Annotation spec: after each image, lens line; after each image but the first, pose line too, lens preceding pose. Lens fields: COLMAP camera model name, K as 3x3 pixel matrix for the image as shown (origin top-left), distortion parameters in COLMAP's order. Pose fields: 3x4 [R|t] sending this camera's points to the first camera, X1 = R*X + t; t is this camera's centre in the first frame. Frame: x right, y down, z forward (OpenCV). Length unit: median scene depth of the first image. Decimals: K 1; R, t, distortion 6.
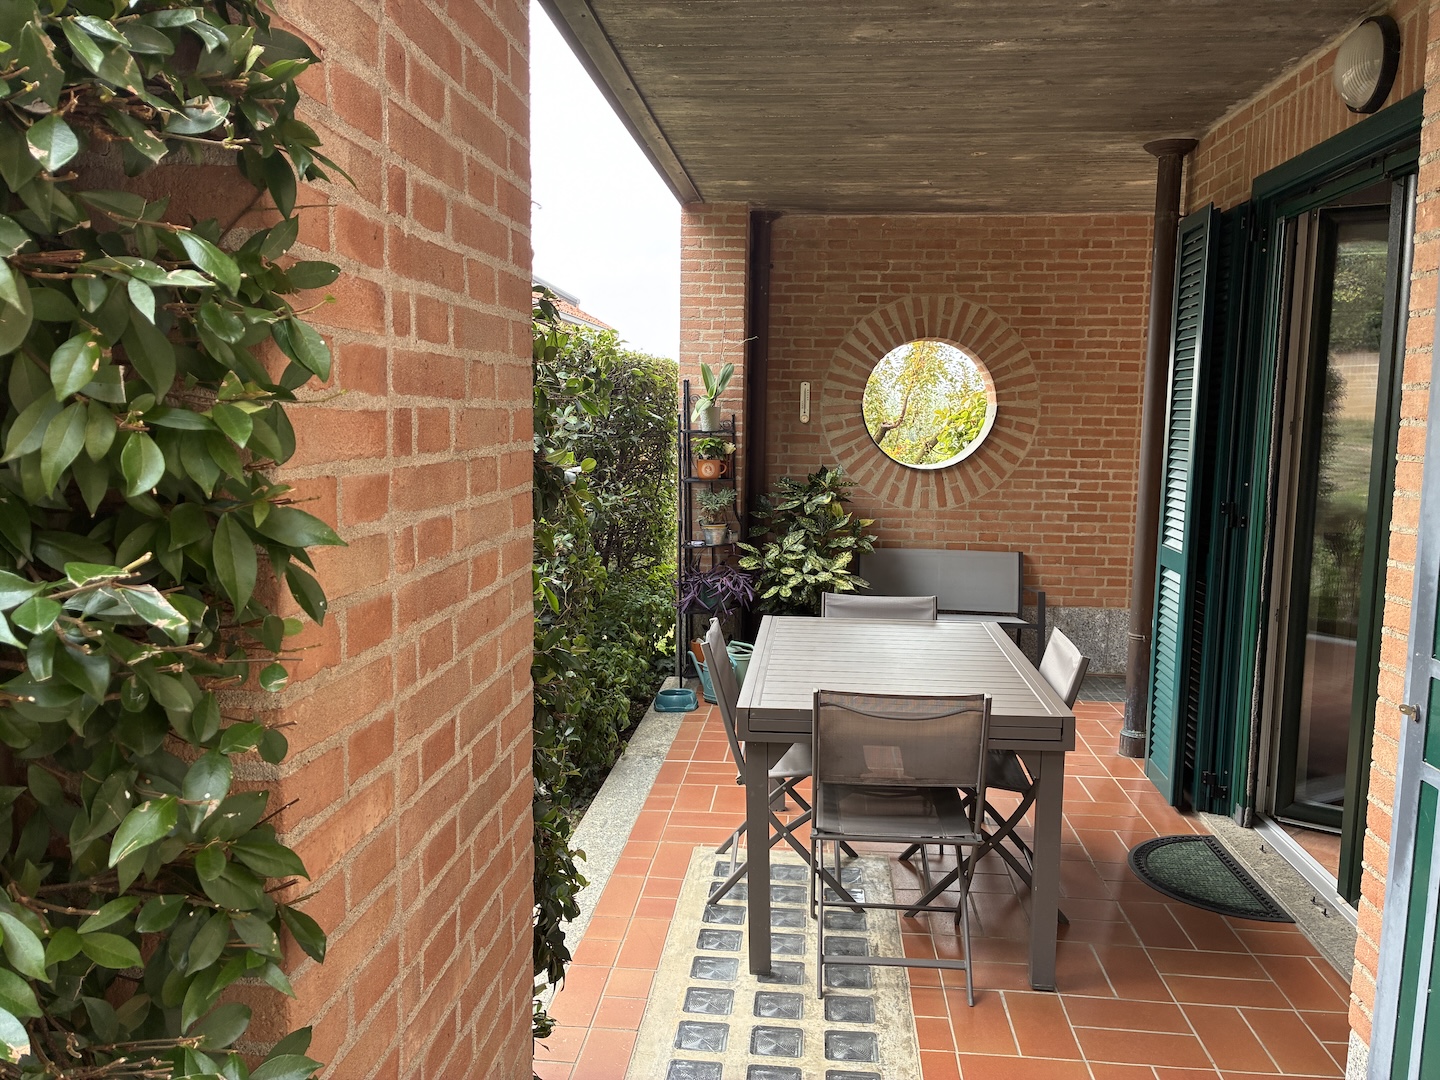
lens RADIAL K [[1087.2, 0, 725.6], [0, 1087.2, 540.2], [0, 0, 1]] dist [0.039442, -0.006402]
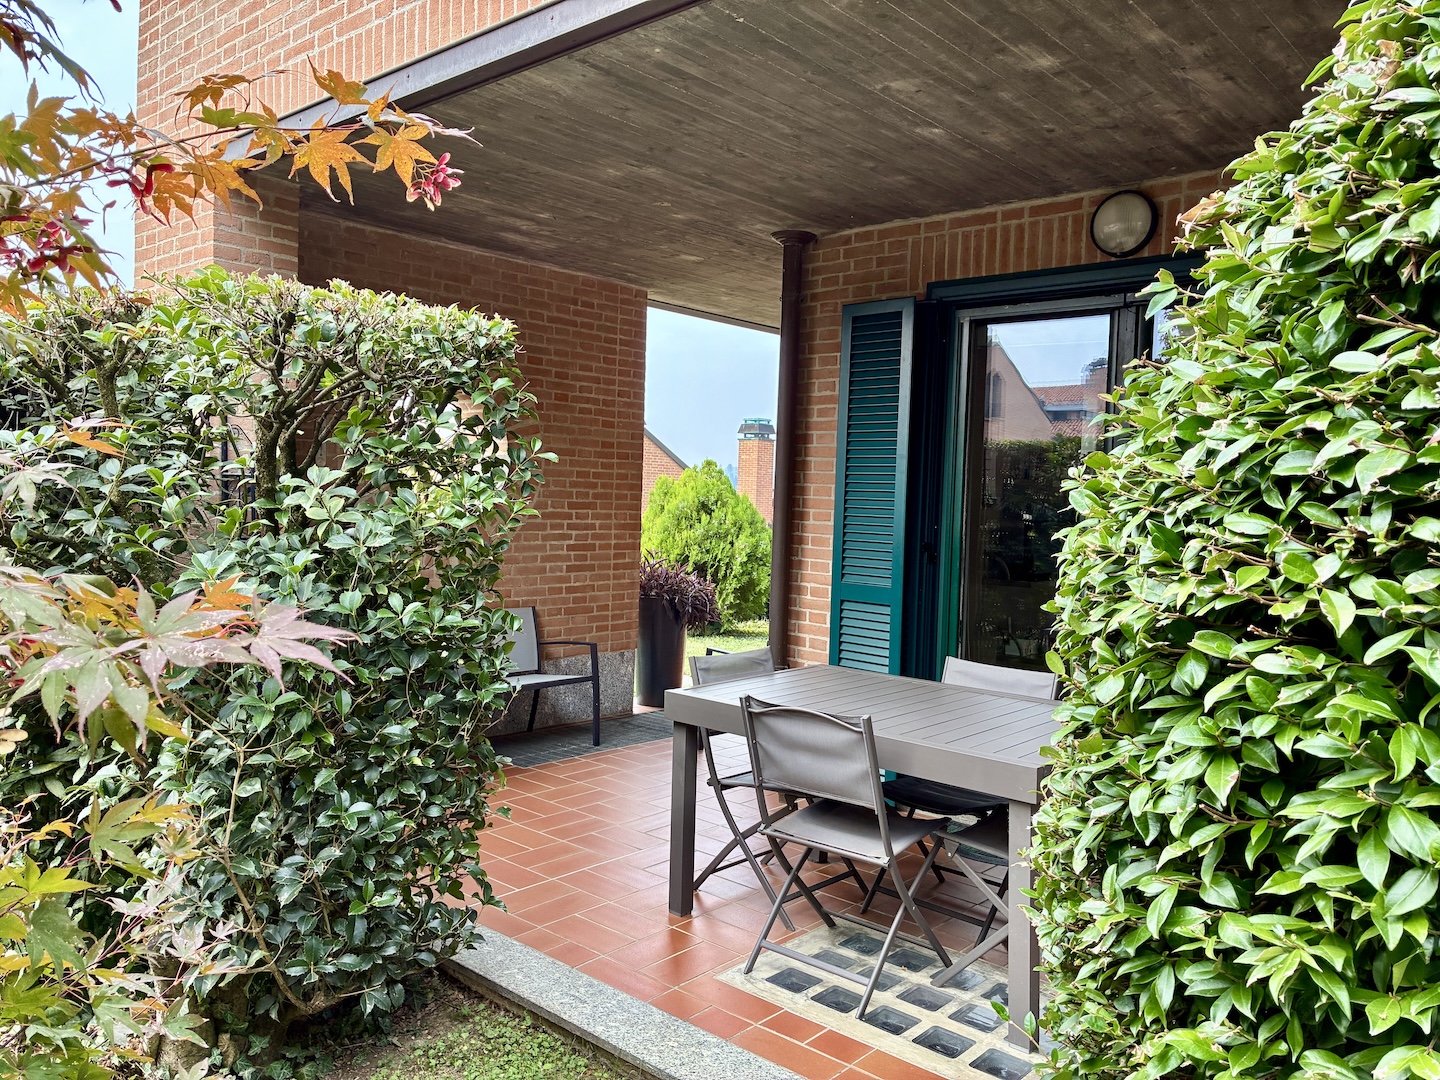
lens RADIAL K [[1087.2, 0, 722.7], [0, 1087.2, 542.6], [0, 0, 1]] dist [0.039442, -0.006402]
pose [[0.585438, -0.034837, 0.809968, -0.431682], [0.076413, 0.997000, -0.012349, -0.022092], [-0.807108, 0.069122, 0.586343, 0.305552]]
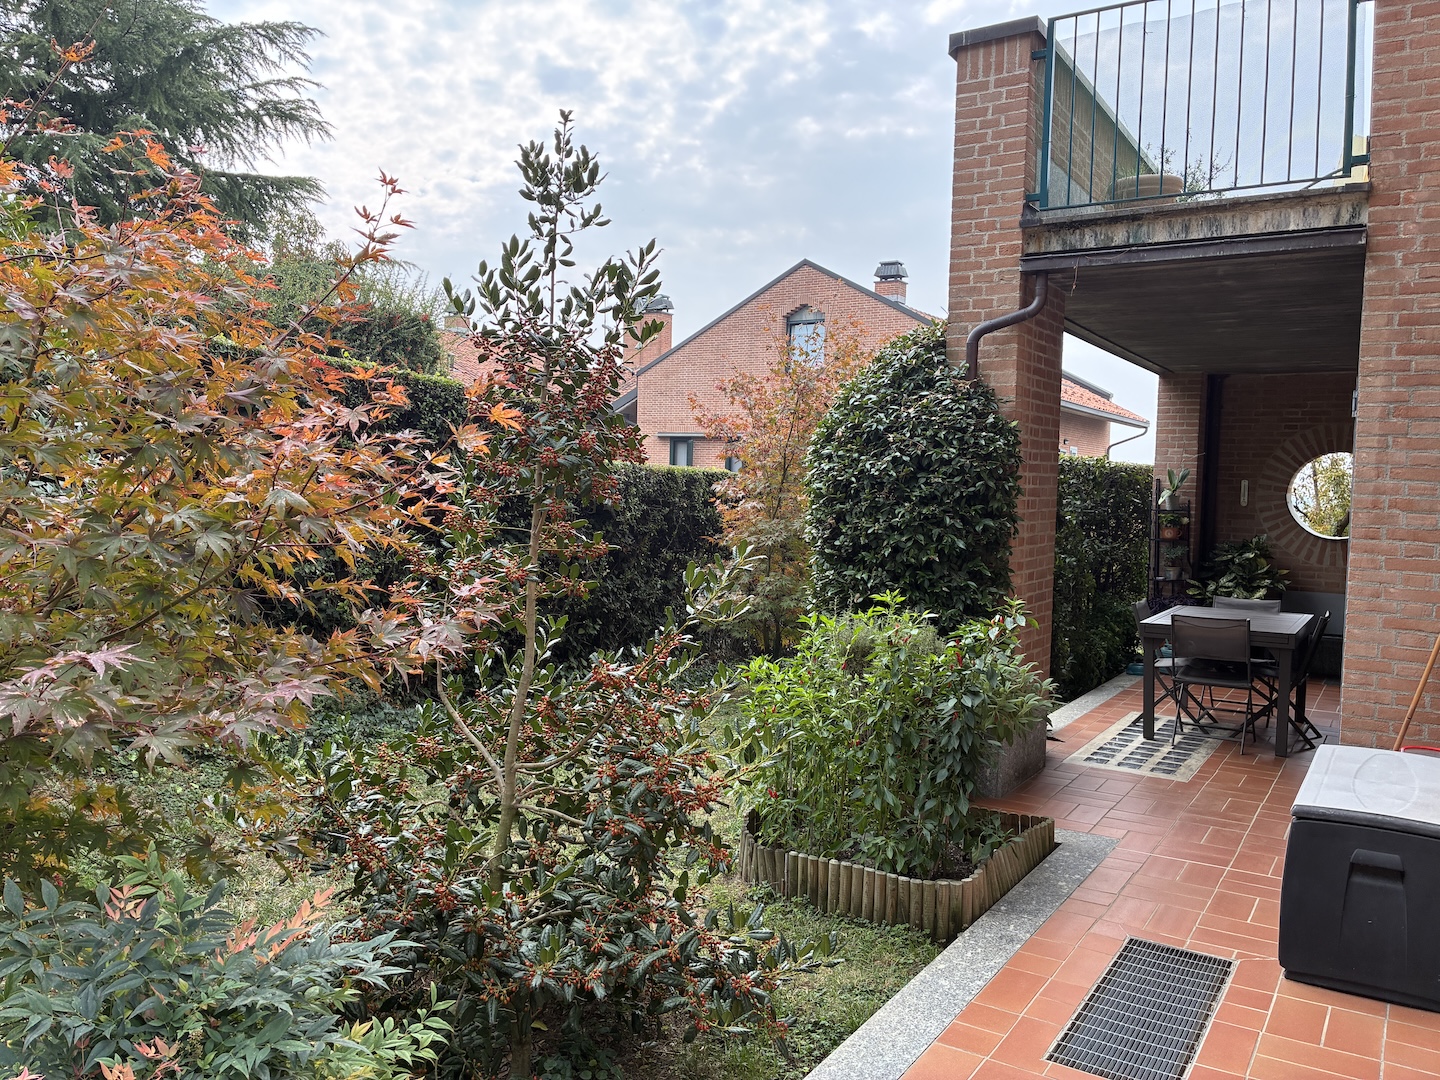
lens RADIAL K [[1087.2, 0, 717.4], [0, 1087.2, 545.9], [0, 0, 1]] dist [0.039442, -0.006402]
pose [[0.890145, 0.037486, -0.454134, 0.121792], [-0.071200, 0.995811, -0.057361, 0.092373], [0.450081, 0.083394, 0.889085, -0.731127]]
